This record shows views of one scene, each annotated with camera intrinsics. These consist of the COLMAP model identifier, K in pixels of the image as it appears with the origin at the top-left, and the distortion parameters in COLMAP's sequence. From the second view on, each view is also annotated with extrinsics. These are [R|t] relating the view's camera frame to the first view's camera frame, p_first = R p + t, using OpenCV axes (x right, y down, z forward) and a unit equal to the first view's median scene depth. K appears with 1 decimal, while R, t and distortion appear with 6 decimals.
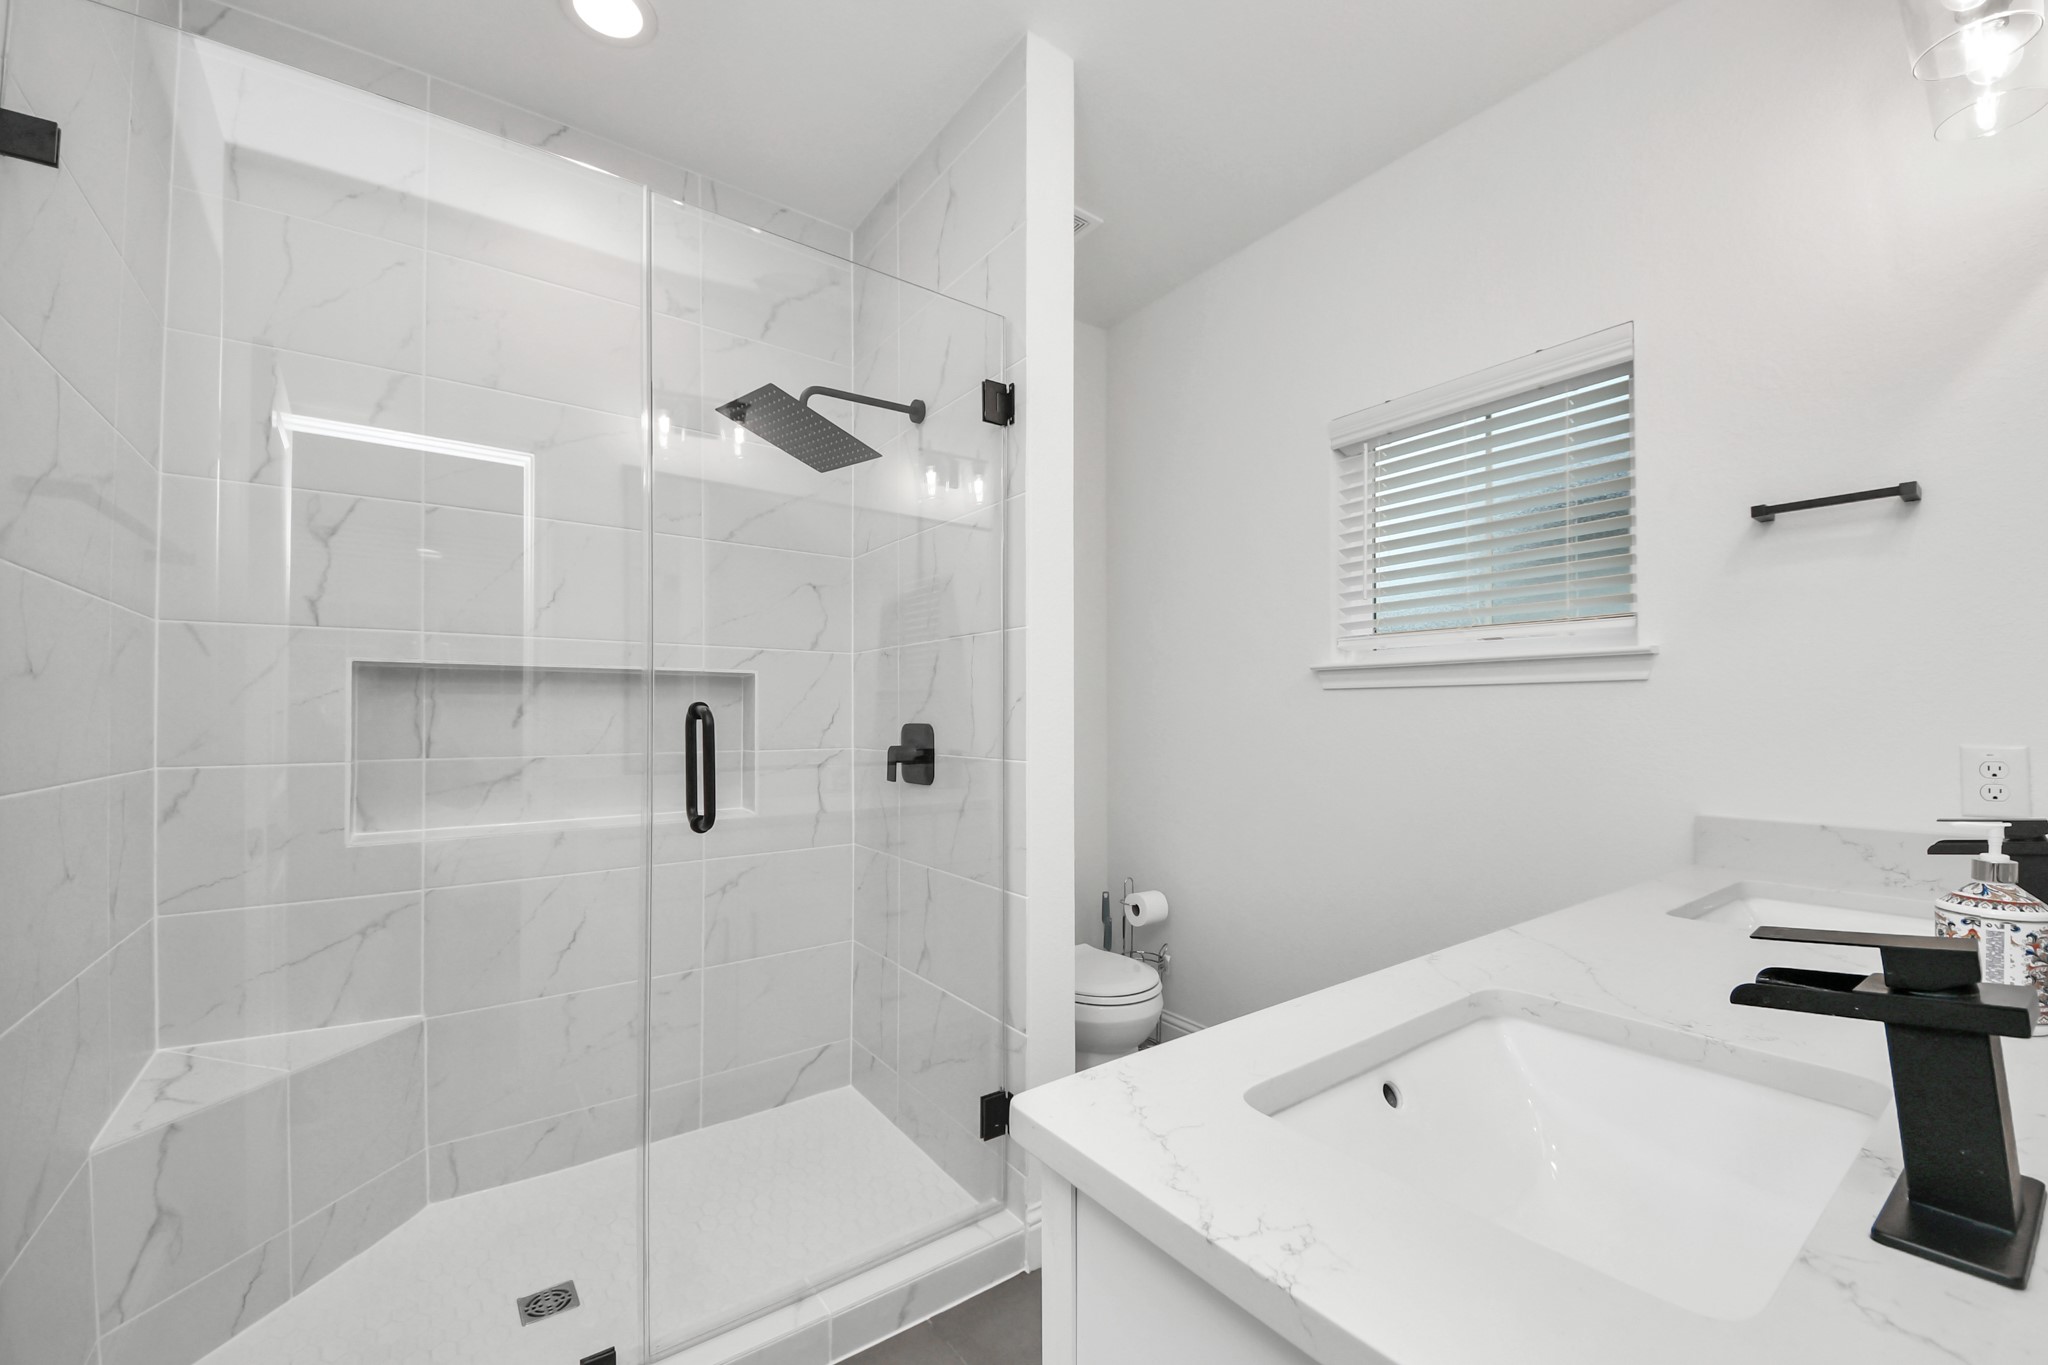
lens RADIAL K [[727.5, 0, 1028.5], [0, 727.5, 691.8], [0, 0, 1]] dist [-0.000106, -0.000090]
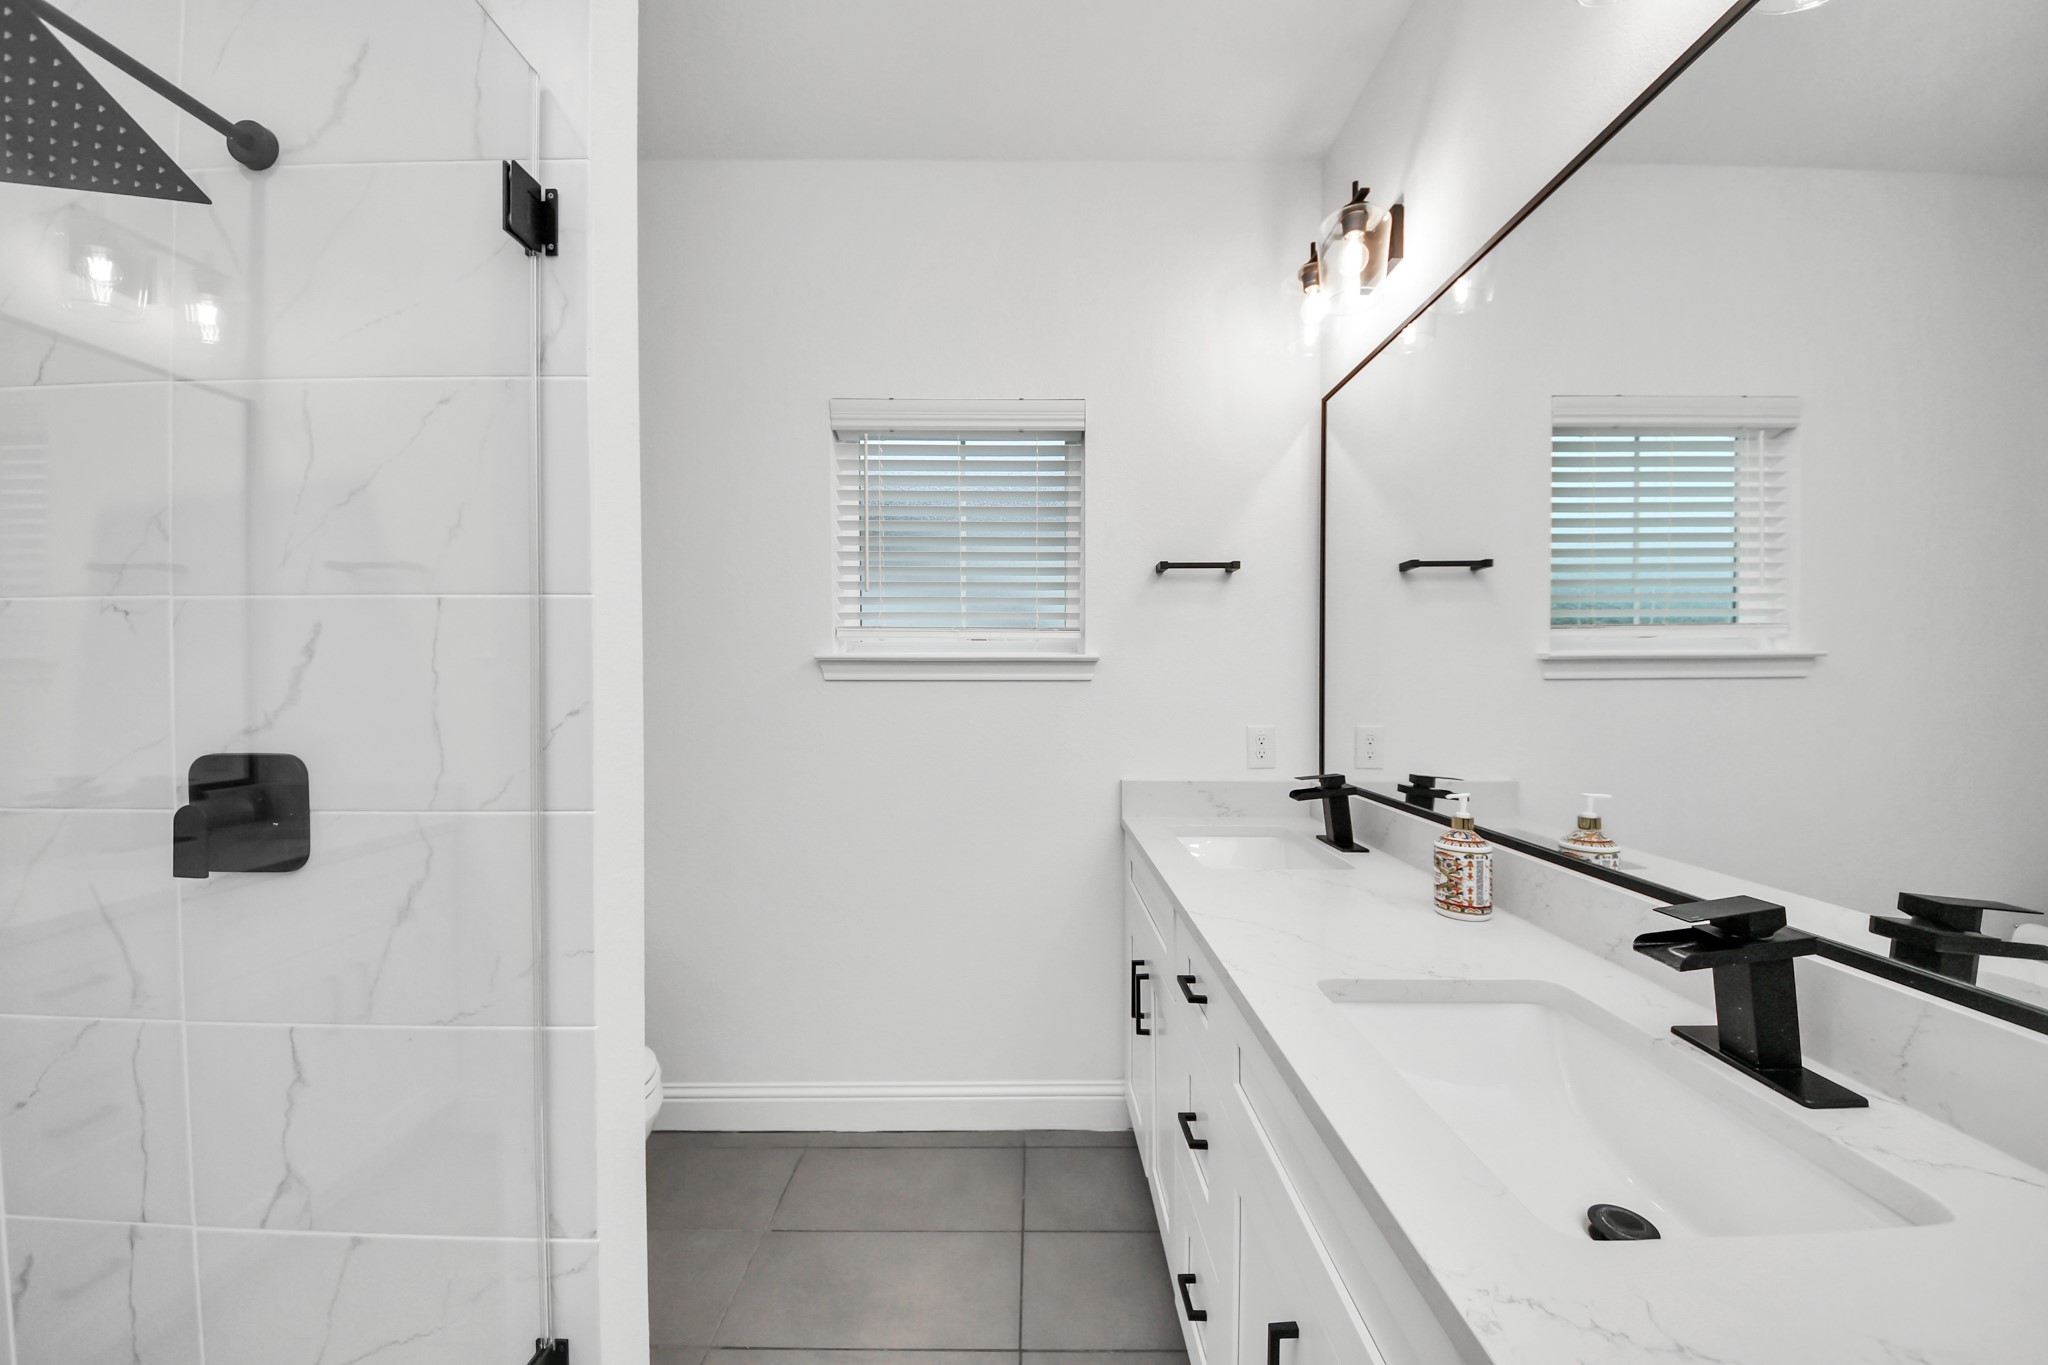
lens RADIAL K [[712.9, 0, 1021.4], [0, 712.9, 685.8], [0, 0, 1]] dist [0.016171, -0.011403]
pose [[0.627234, -0.000737, 0.778830, -0.213075], [-0.023594, 0.999523, 0.019948, -0.028128], [-0.778473, -0.030888, 0.626917, 0.273537]]
